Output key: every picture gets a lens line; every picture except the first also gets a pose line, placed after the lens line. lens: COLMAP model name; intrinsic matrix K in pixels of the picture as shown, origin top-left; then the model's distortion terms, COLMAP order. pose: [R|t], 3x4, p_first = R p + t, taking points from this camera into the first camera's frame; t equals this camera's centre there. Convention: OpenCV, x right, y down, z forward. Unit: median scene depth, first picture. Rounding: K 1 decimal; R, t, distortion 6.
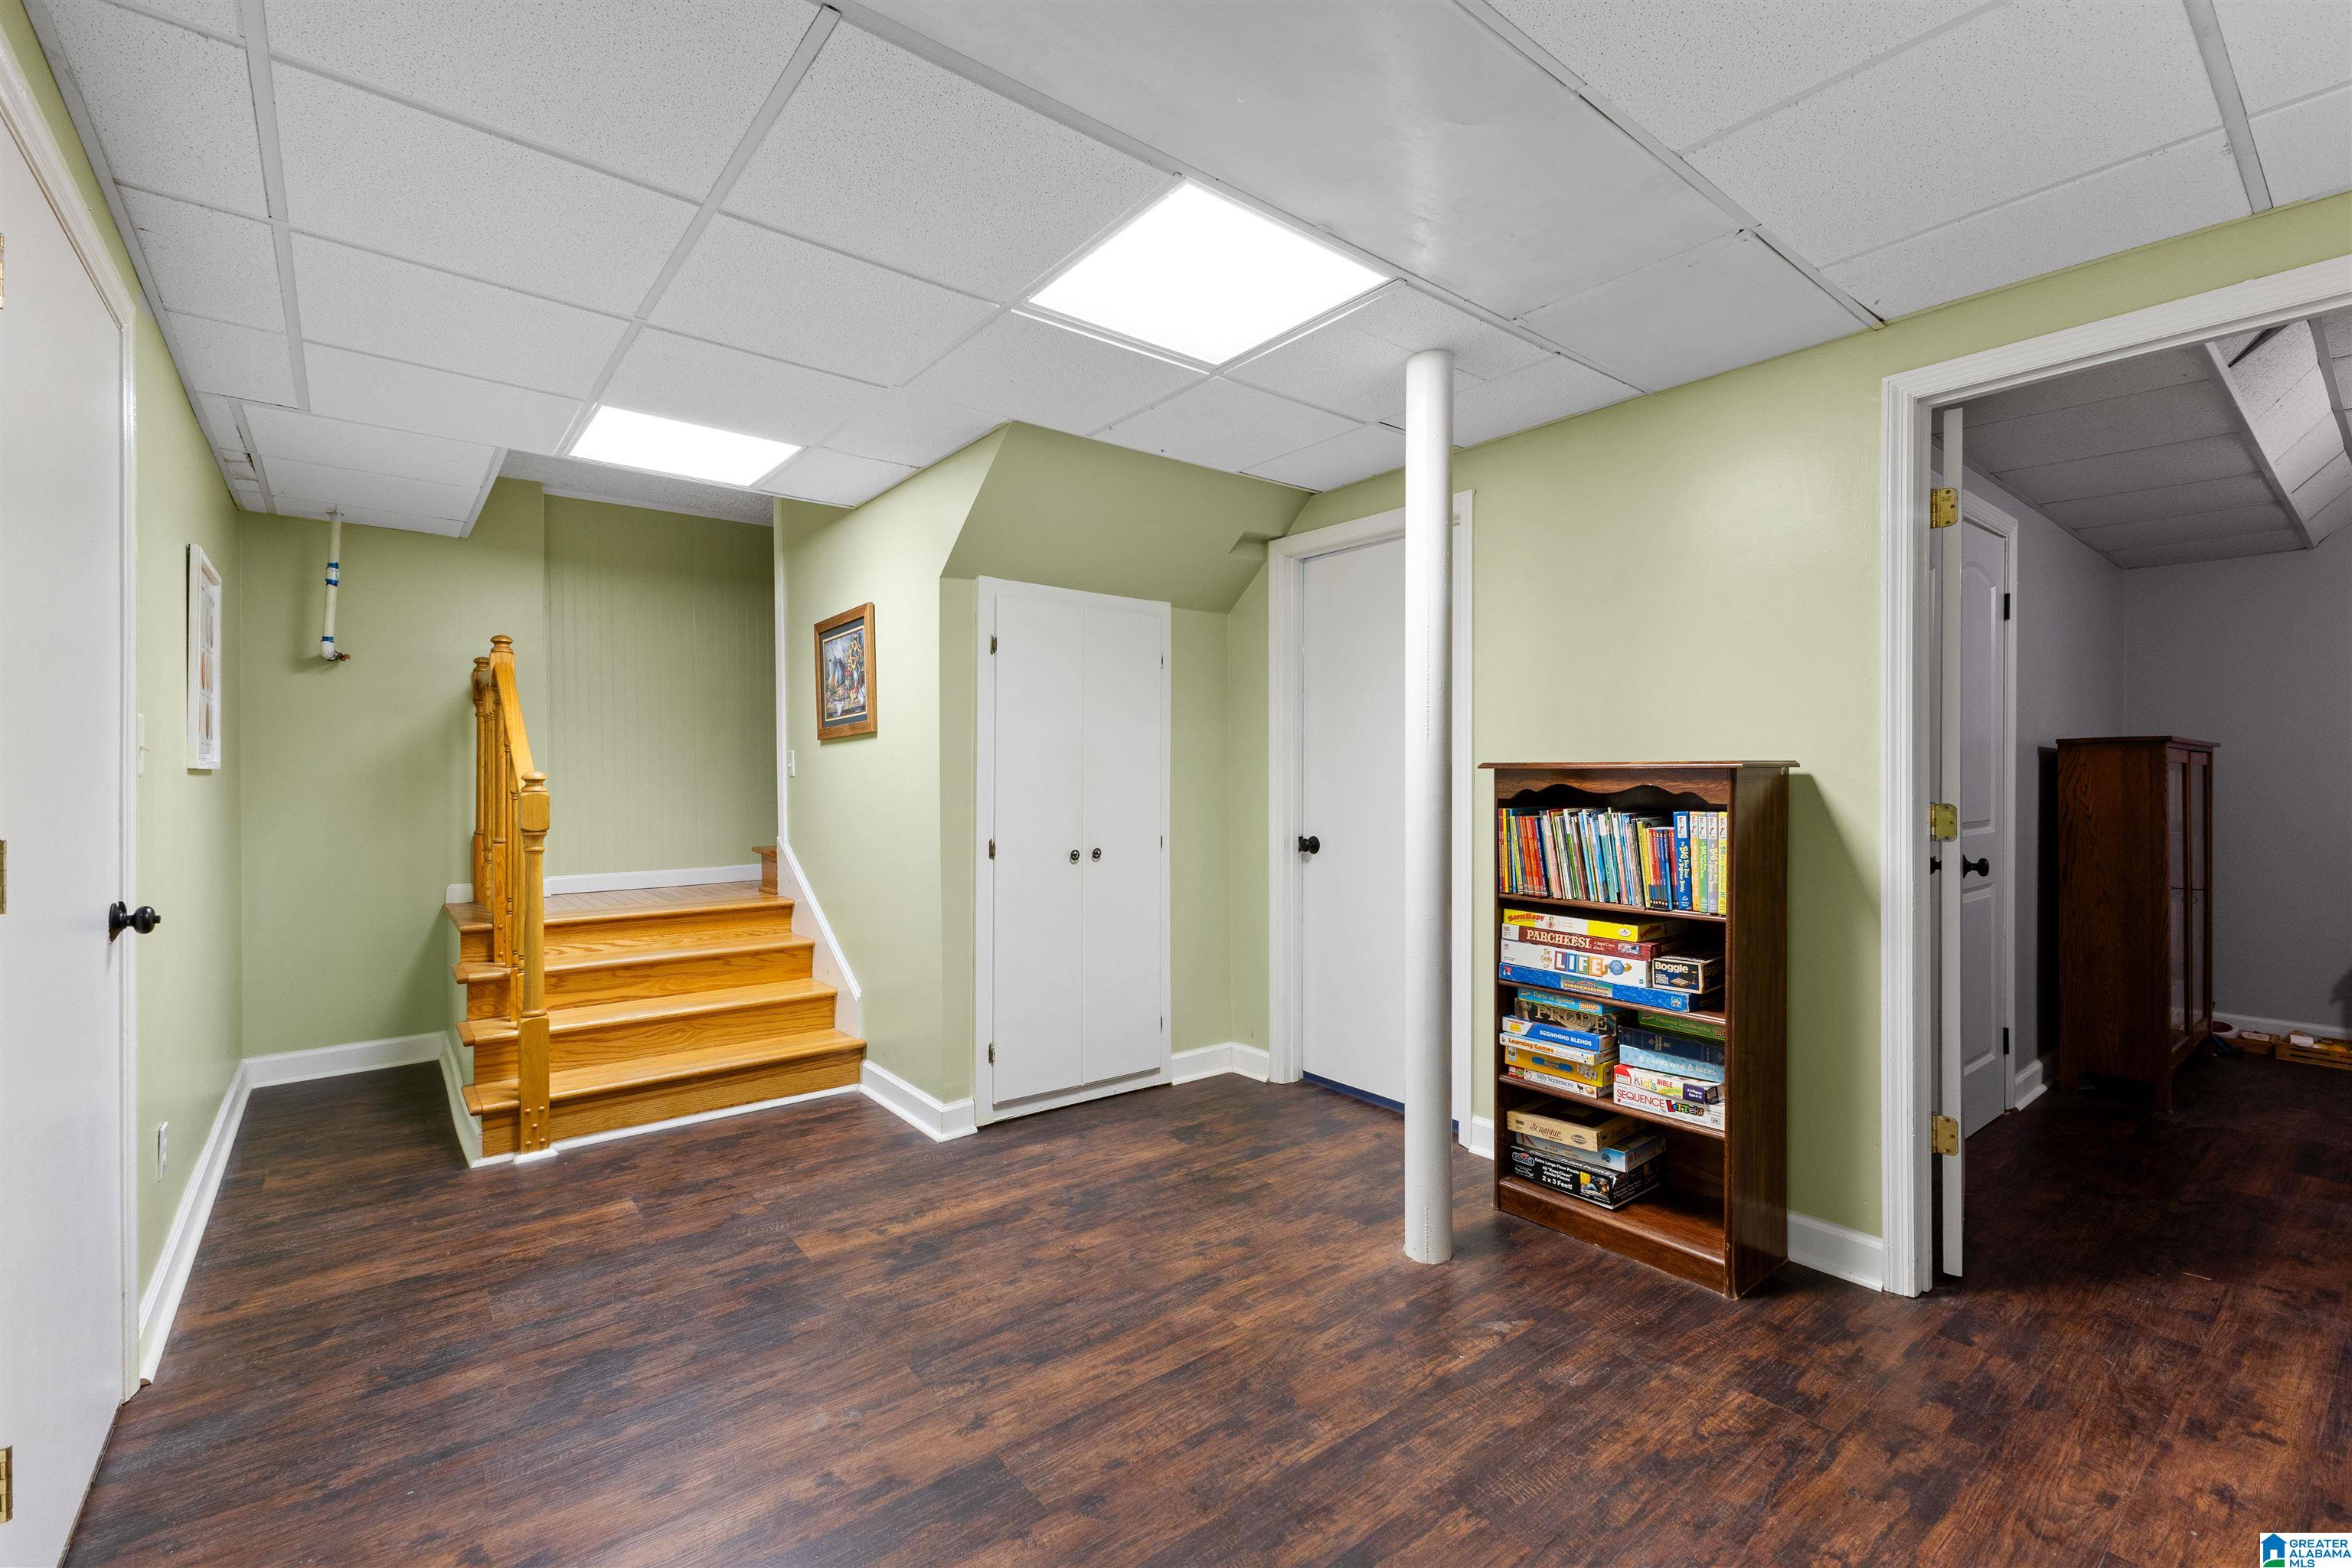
lens RADIAL K [[1018.9, 0, 1178.9], [0, 1018.9, 781.2], [0, 0, 1]] dist [0.005541, -0.000692]
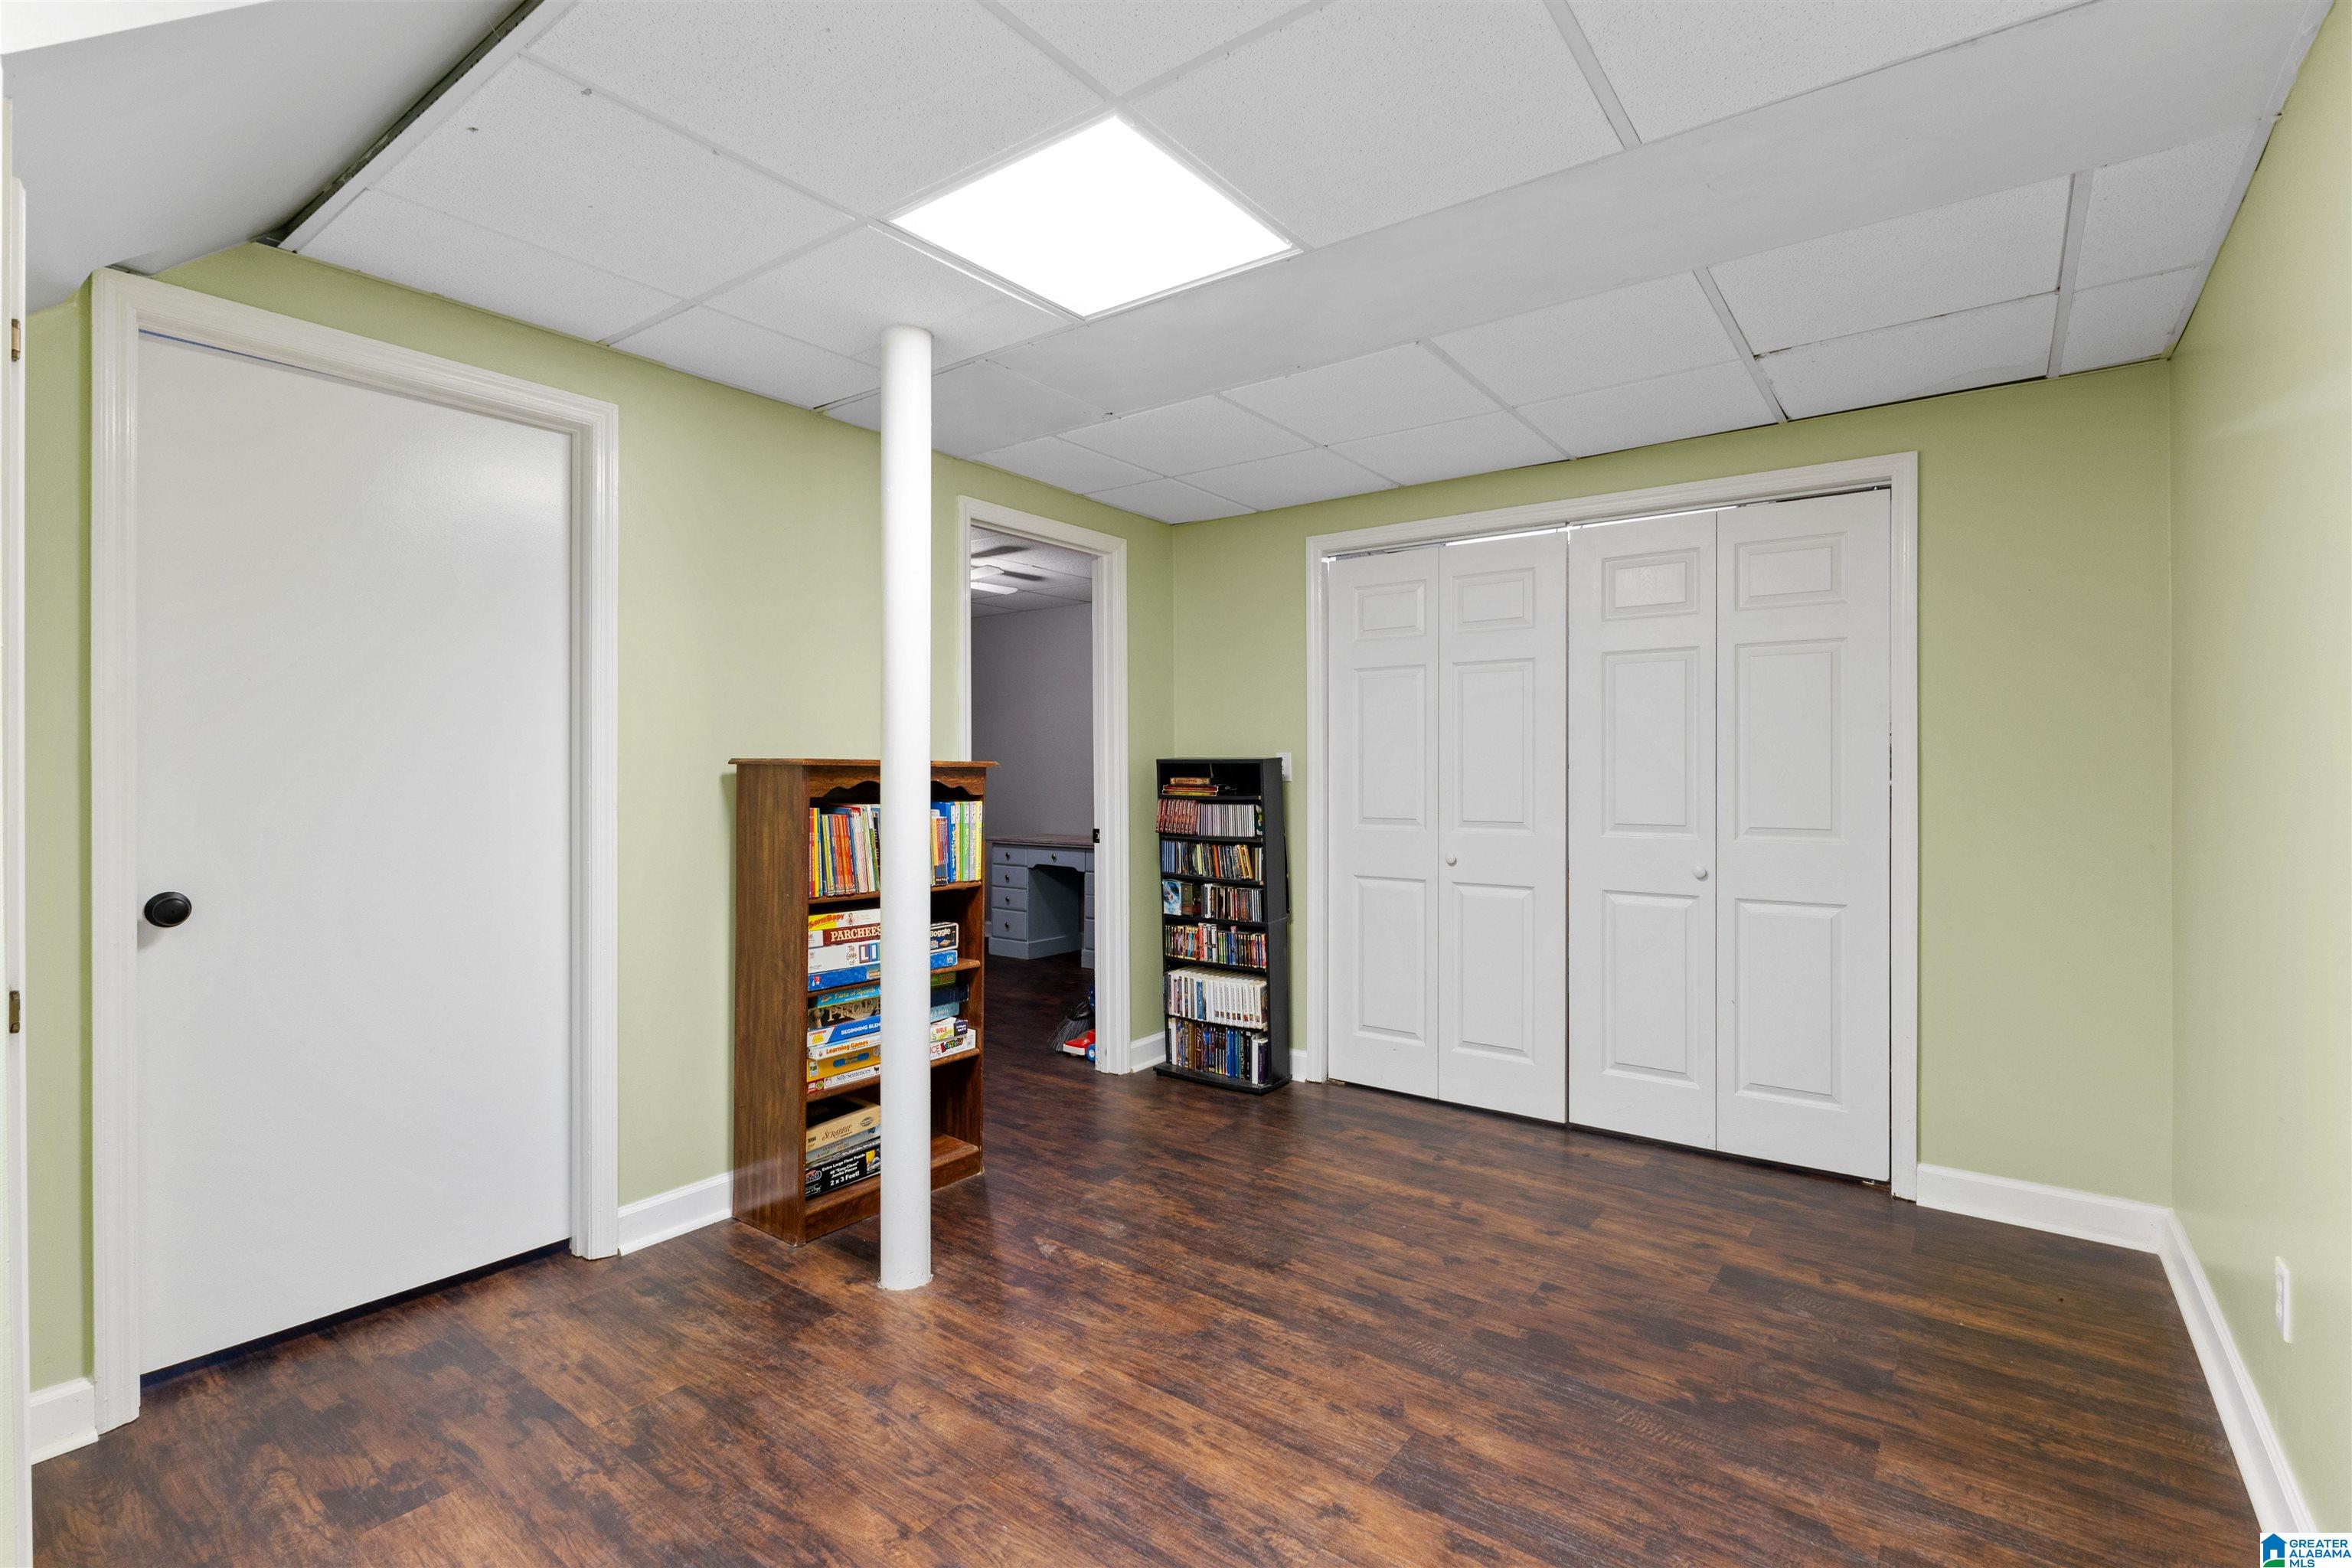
lens RADIAL K [[1079.3, 0, 1177.8], [0, 1079.3, 767.3], [0, 0, 1]] dist [-0.001064, -0.000428]
pose [[-0.253572, 0.005950, 0.967298, -0.824573], [0.003642, 0.999980, -0.005196, -0.004637], [-0.967310, 0.002206, -0.253588, 1.057876]]
